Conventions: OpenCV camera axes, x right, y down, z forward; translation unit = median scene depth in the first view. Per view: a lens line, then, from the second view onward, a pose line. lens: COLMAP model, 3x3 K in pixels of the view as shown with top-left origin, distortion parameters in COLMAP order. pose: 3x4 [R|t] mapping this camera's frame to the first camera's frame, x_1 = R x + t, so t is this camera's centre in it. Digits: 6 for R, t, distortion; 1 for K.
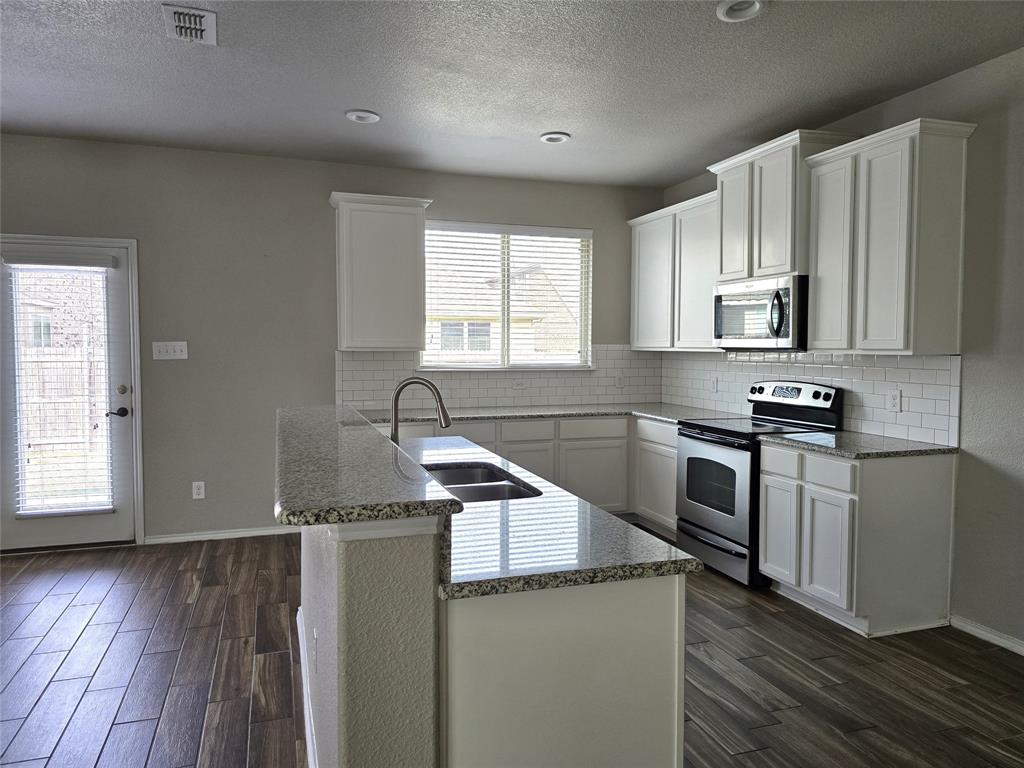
lens RADIAL K [[701.7, 0, 507.3], [0, 701.7, 380.1], [0, 0, 1]] dist [0.001555, 0.001148]
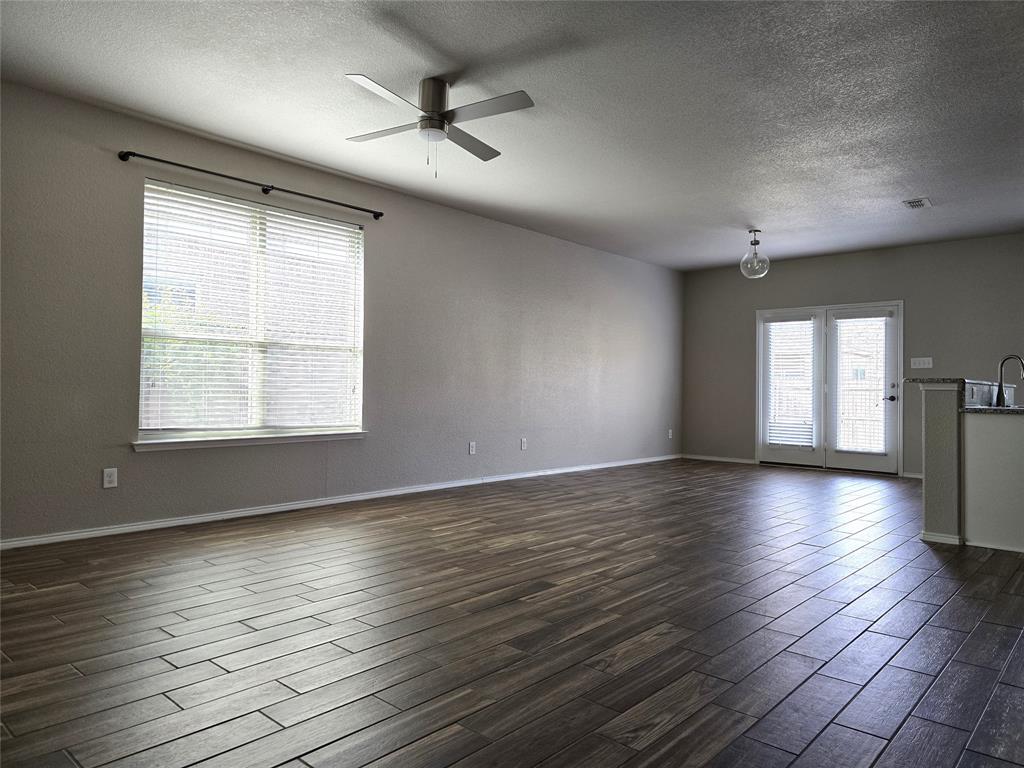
lens RADIAL K [[701.7, 0, 507.3], [0, 701.7, 380.1], [0, 0, 1]] dist [0.001555, 0.001148]
pose [[0.498336, -0.006804, -0.866957, 0.540681], [-0.056279, 0.997606, -0.040179, 0.136088], [0.865156, 0.068814, 0.496760, -0.774439]]
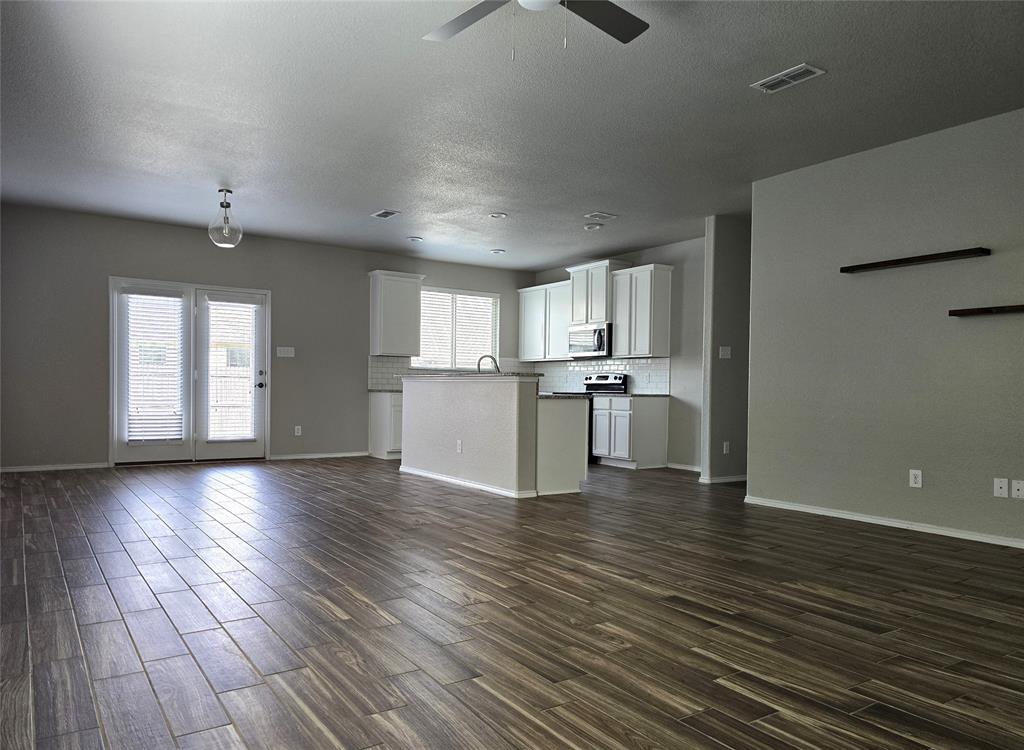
lens RADIAL K [[695.2, 0, 507.0], [0, 695.2, 406.5], [0, 0, 1]] dist [0.032793, -0.000934]
pose [[0.963033, 0.003070, 0.269366, -0.460551], [0.001806, 0.999839, -0.017852, 0.145371], [-0.269377, 0.017679, 0.962873, -0.976173]]
